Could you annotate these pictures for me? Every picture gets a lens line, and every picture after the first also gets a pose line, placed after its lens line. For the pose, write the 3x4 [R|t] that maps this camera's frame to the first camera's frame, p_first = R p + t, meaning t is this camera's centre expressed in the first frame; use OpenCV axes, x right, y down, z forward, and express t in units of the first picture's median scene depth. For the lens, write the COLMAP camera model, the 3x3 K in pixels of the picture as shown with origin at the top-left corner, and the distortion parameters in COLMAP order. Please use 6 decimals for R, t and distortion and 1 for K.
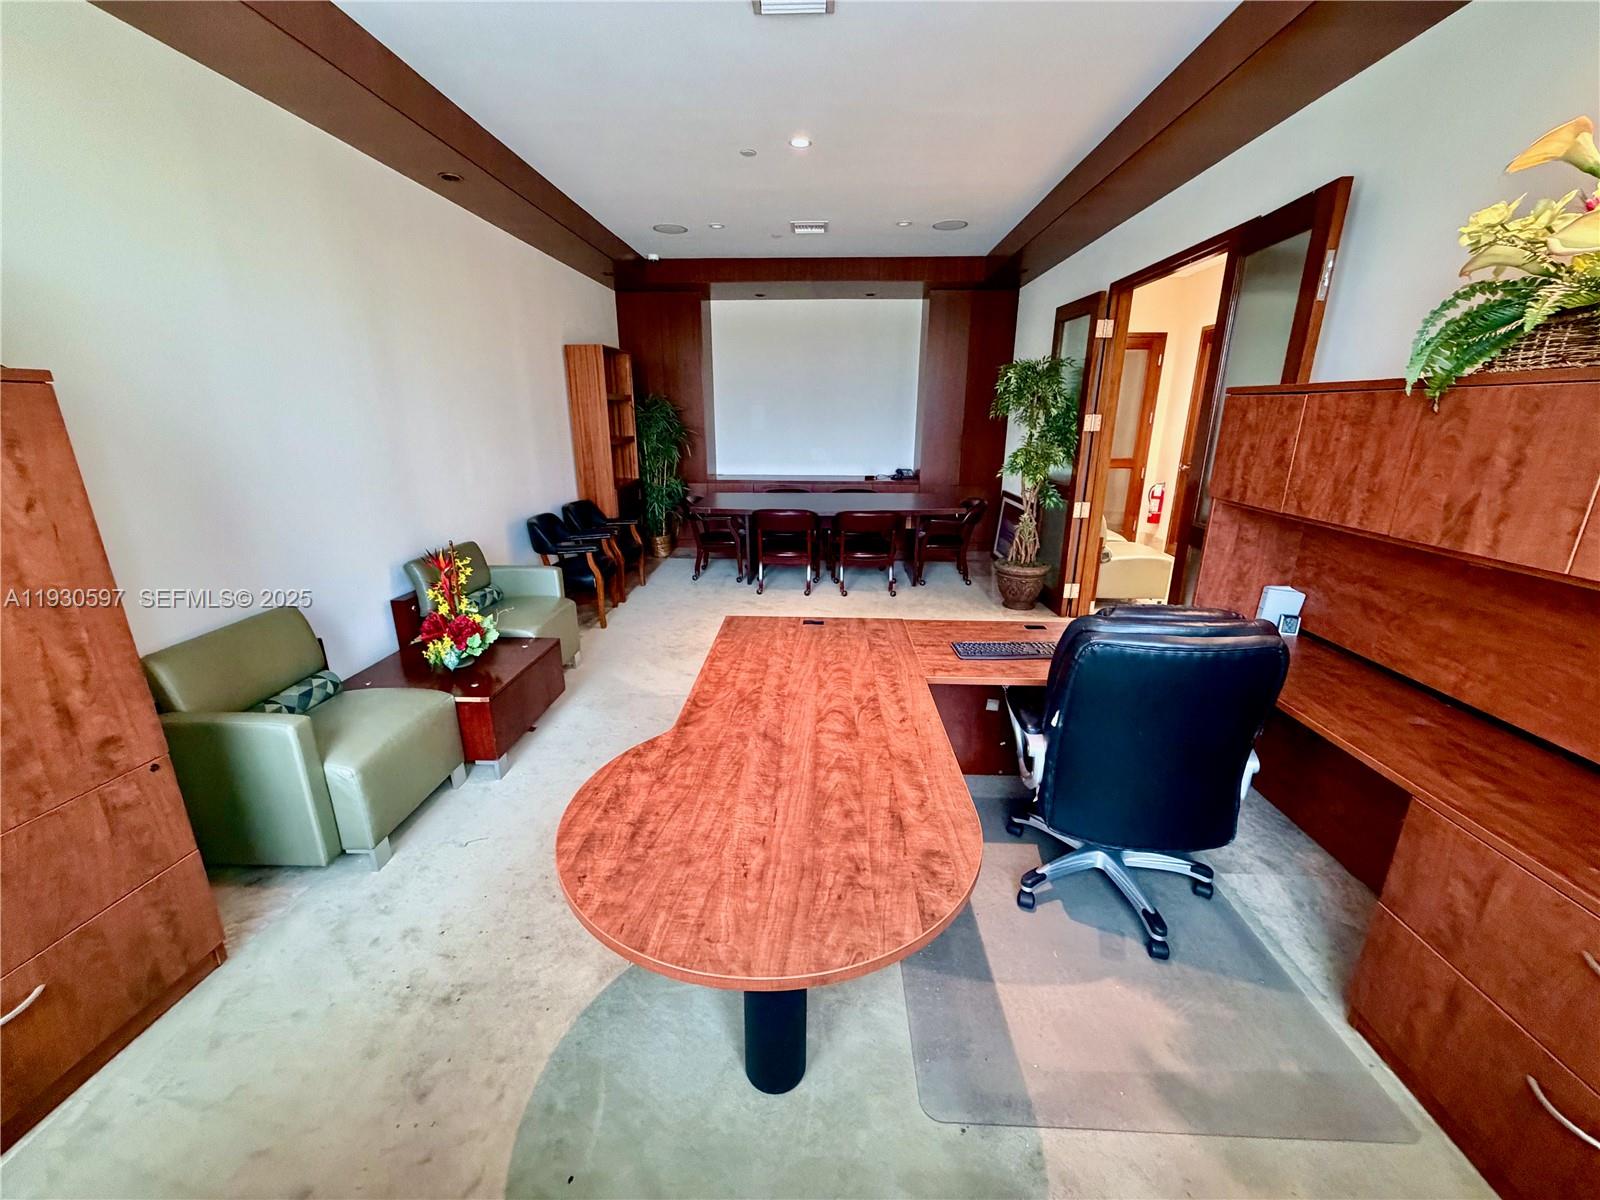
lens RADIAL K [[636.1, 0, 797.6], [0, 636.1, 599.9], [0, 0, 1]] dist [-0.000666, -0.000036]
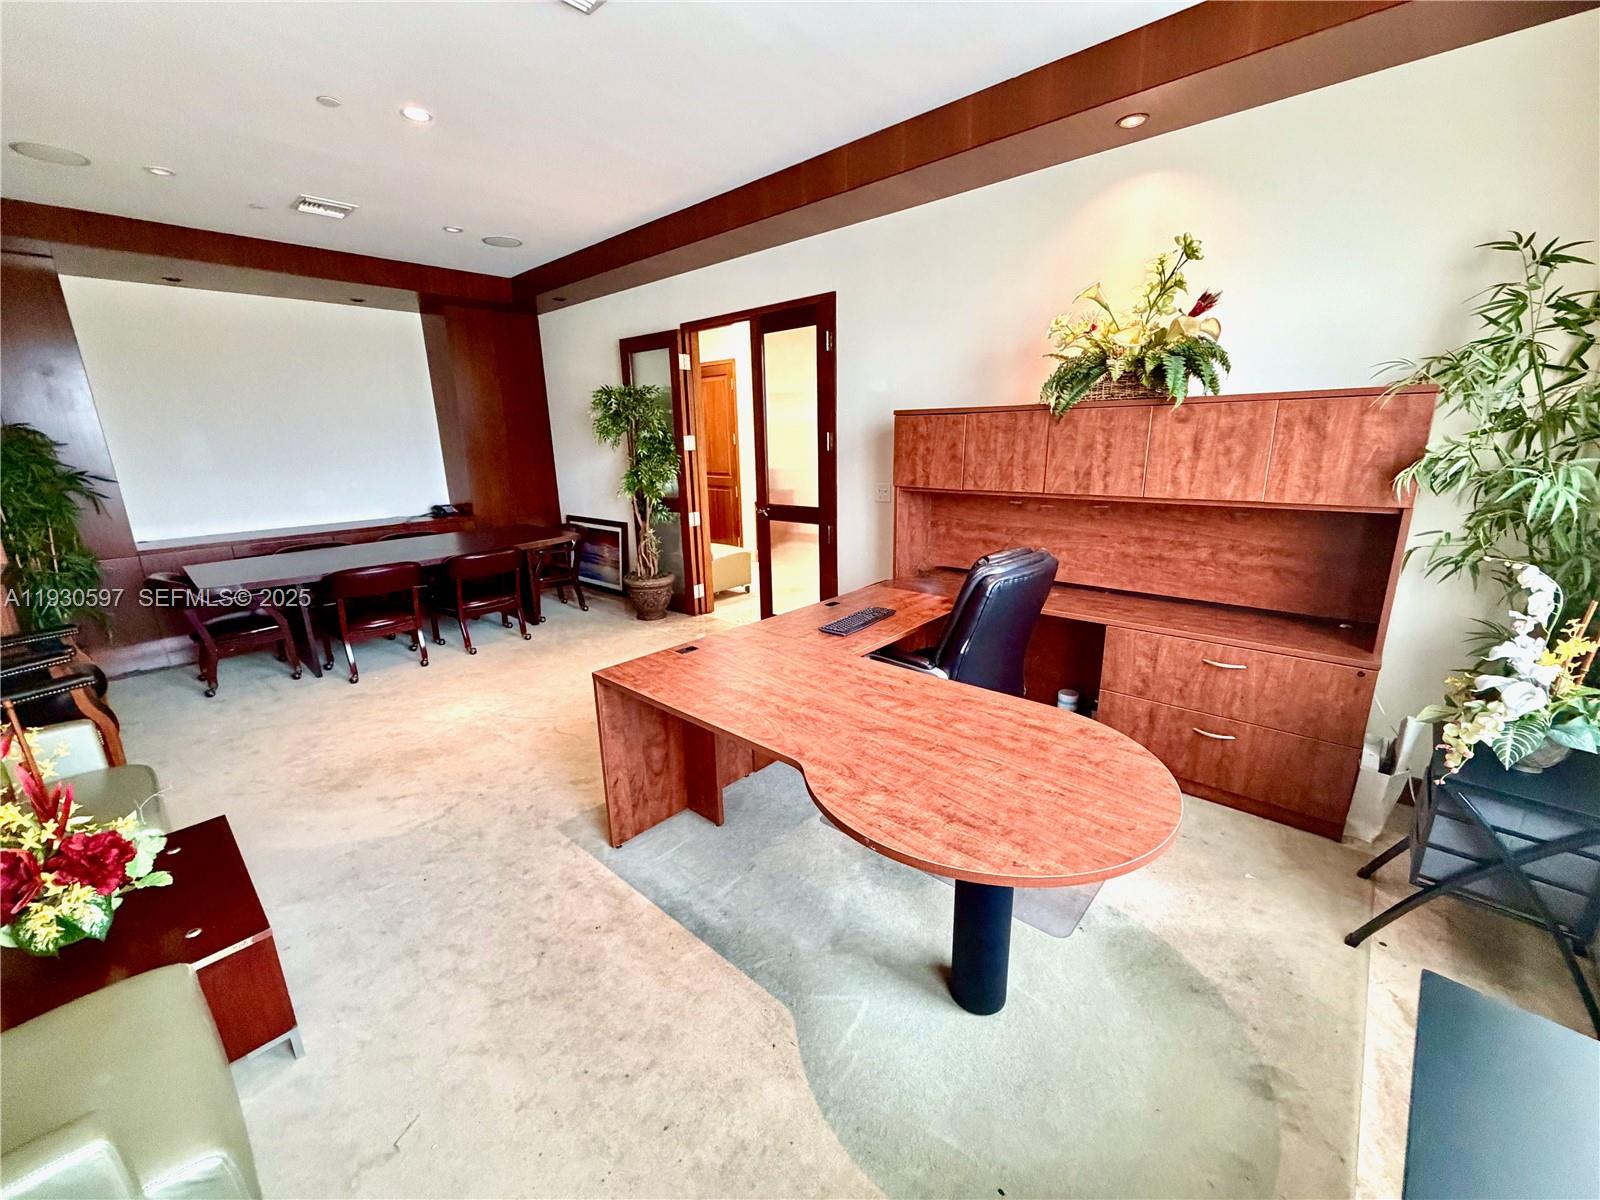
lens RADIAL K [[636.1, 0, 797.6], [0, 636.1, 599.9], [0, 0, 1]] dist [-0.000666, -0.000036]
pose [[0.640285, -0.209854, 0.738916, -0.727491], [0.240354, 0.968387, 0.066754, -0.079086], [-0.729565, 0.134860, 0.670483, 0.296570]]
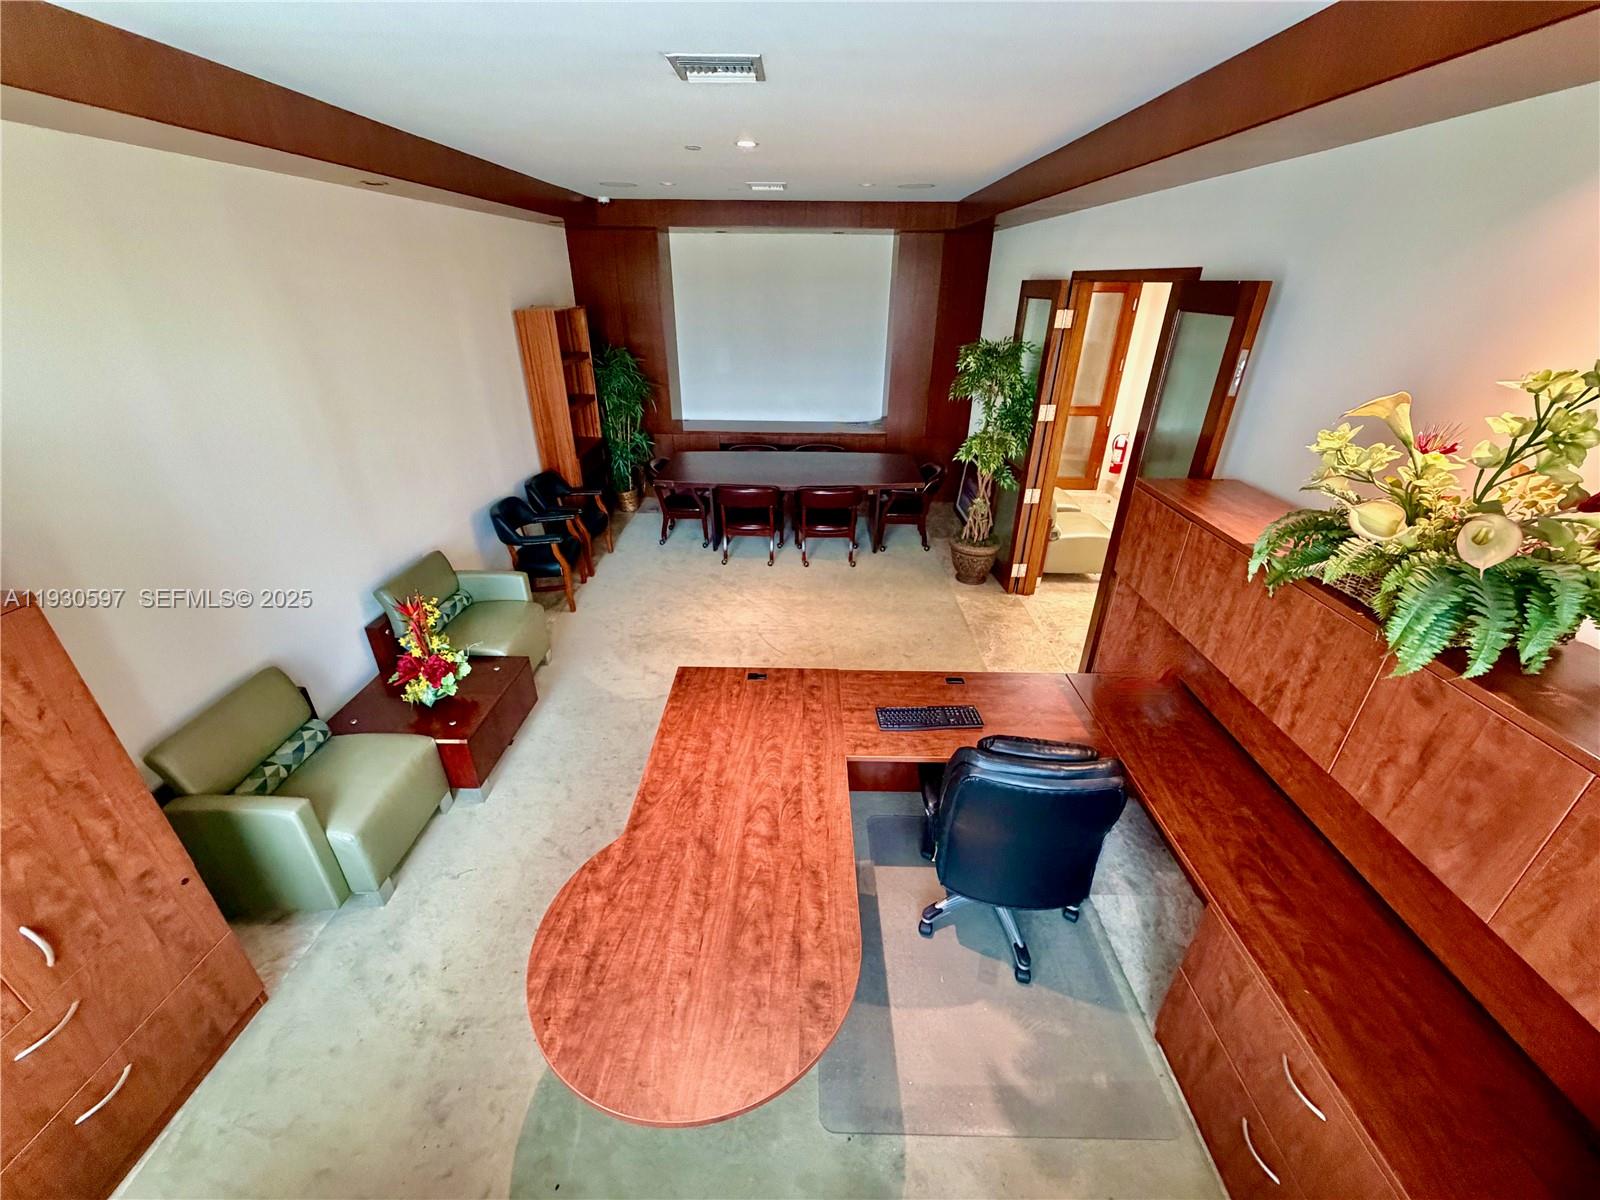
lens RADIAL K [[636.1, 0, 797.6], [0, 636.1, 599.9], [0, 0, 1]] dist [-0.000666, -0.000036]
pose [[0.999615, -0.006212, 0.027024, 0.086250], [0.001313, 0.984092, 0.177657, -0.380198], [-0.027698, -0.177553, 0.983721, -0.088354]]
